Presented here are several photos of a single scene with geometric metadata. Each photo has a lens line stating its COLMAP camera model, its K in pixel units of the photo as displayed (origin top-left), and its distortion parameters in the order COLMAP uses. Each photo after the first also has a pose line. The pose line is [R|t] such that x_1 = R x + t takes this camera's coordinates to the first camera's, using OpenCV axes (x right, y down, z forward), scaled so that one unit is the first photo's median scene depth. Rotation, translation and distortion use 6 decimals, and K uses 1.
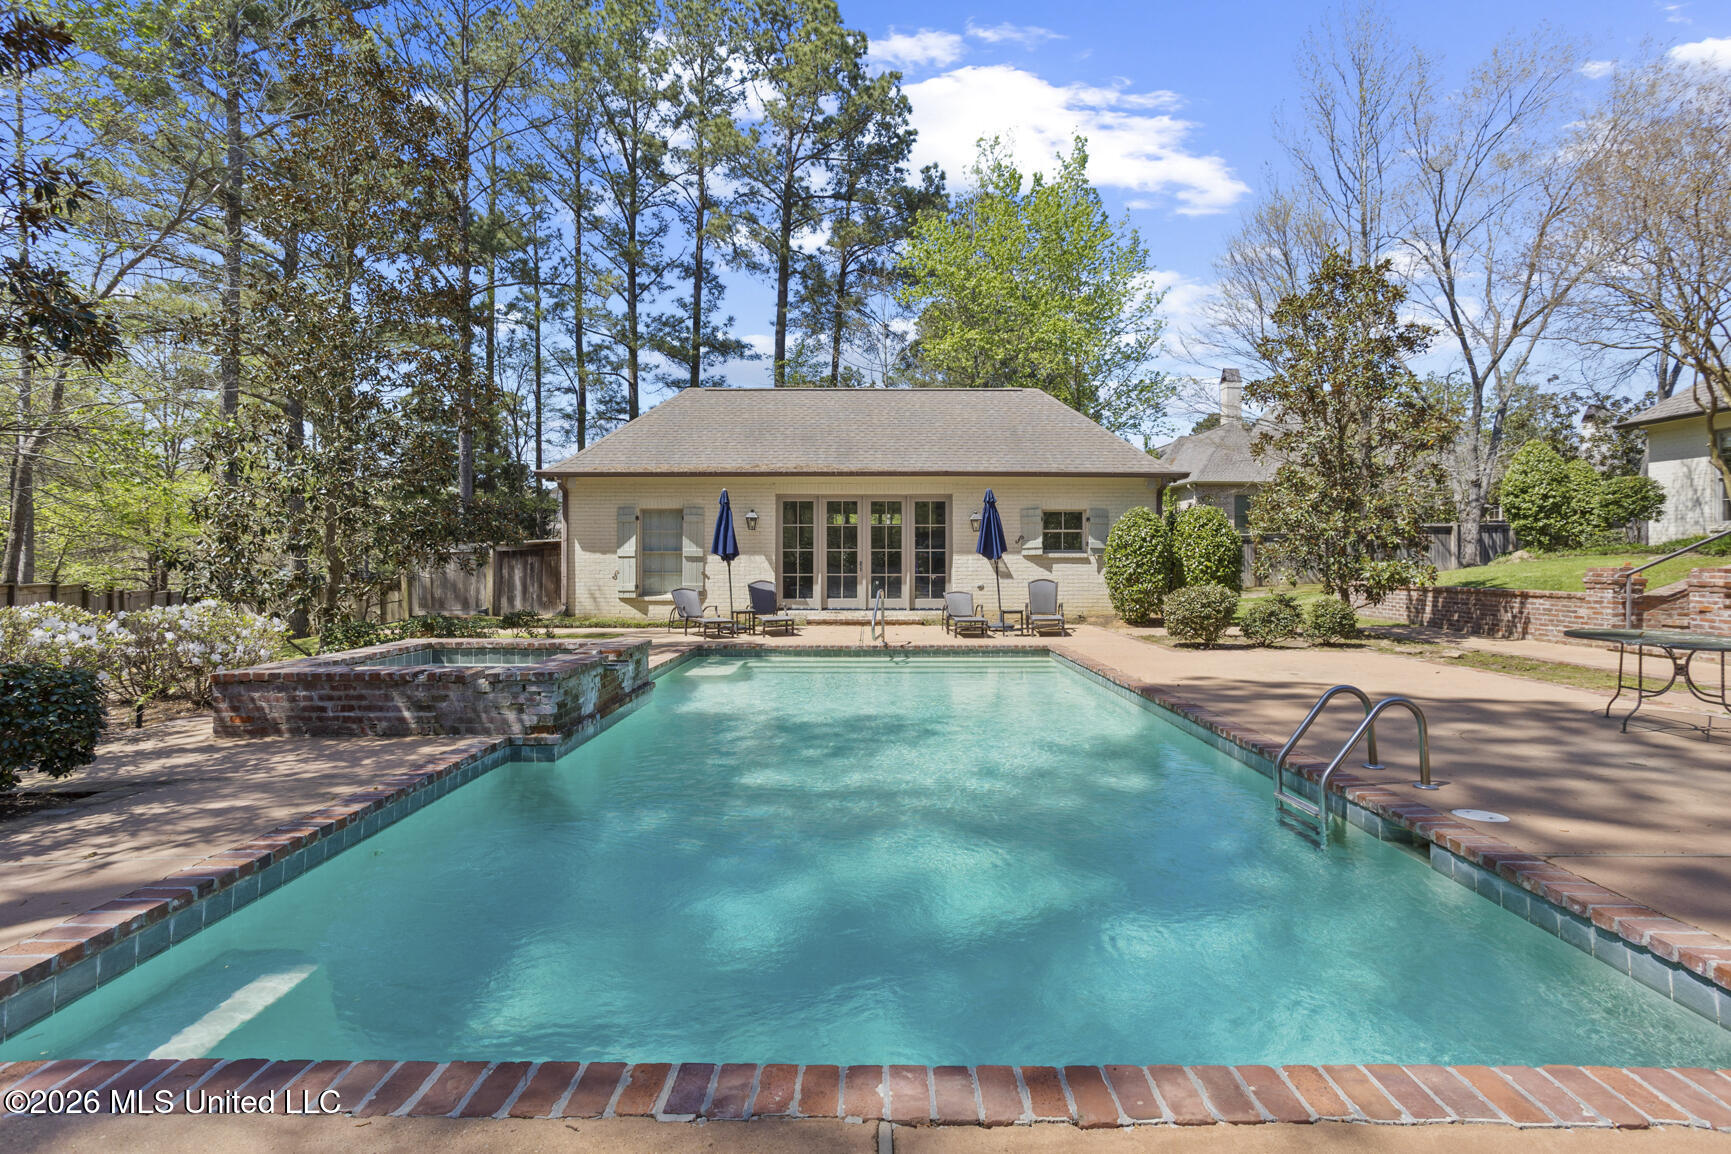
lens RADIAL K [[839.0, 0, 865.5], [0, 839.0, 577.0], [0, 0, 1]] dist [-0.059837, 0.000417]
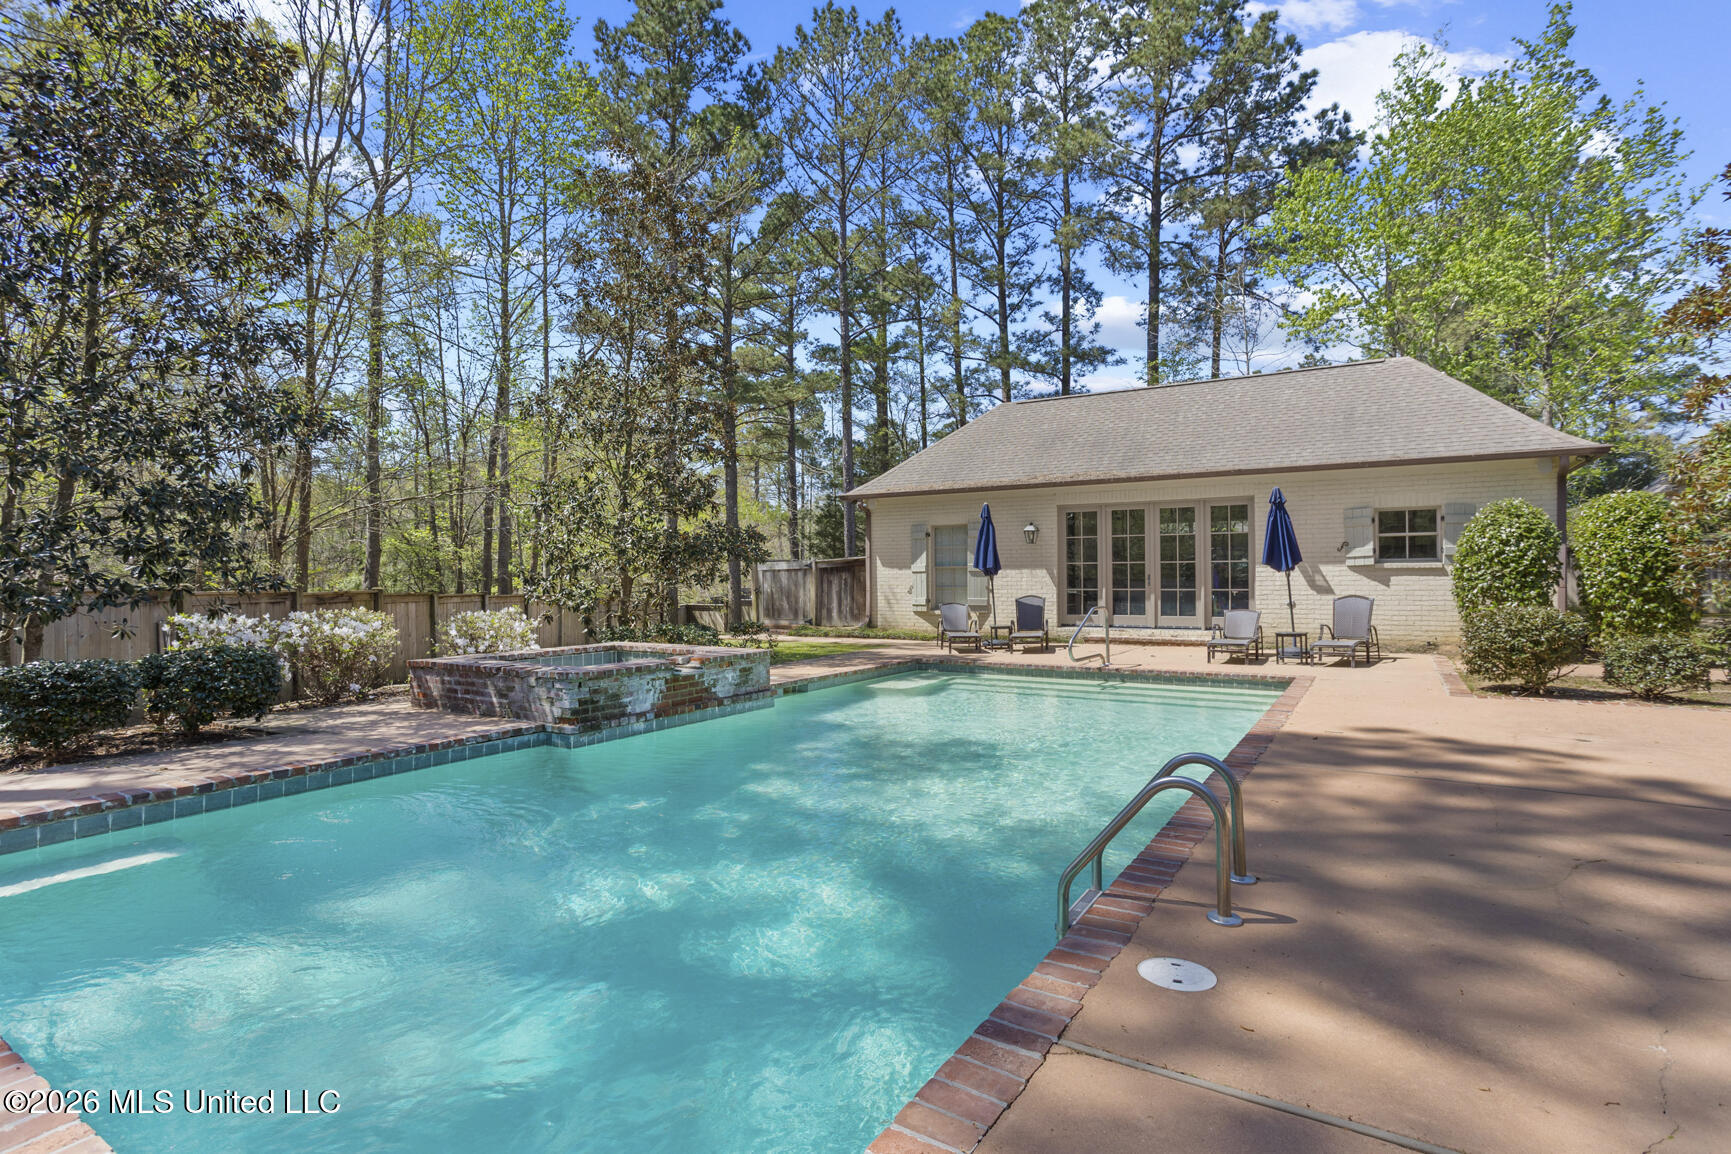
lens RADIAL K [[834.7, 0, 865.5], [0, 834.7, 577.0], [0, 0, 1]] dist [-0.051654, 0.025546]
pose [[0.846991, -0.006362, -0.531569, 0.211536], [-0.002000, 0.999883, -0.015153, -0.002001], [0.531604, 0.013898, 0.846879, 0.074019]]
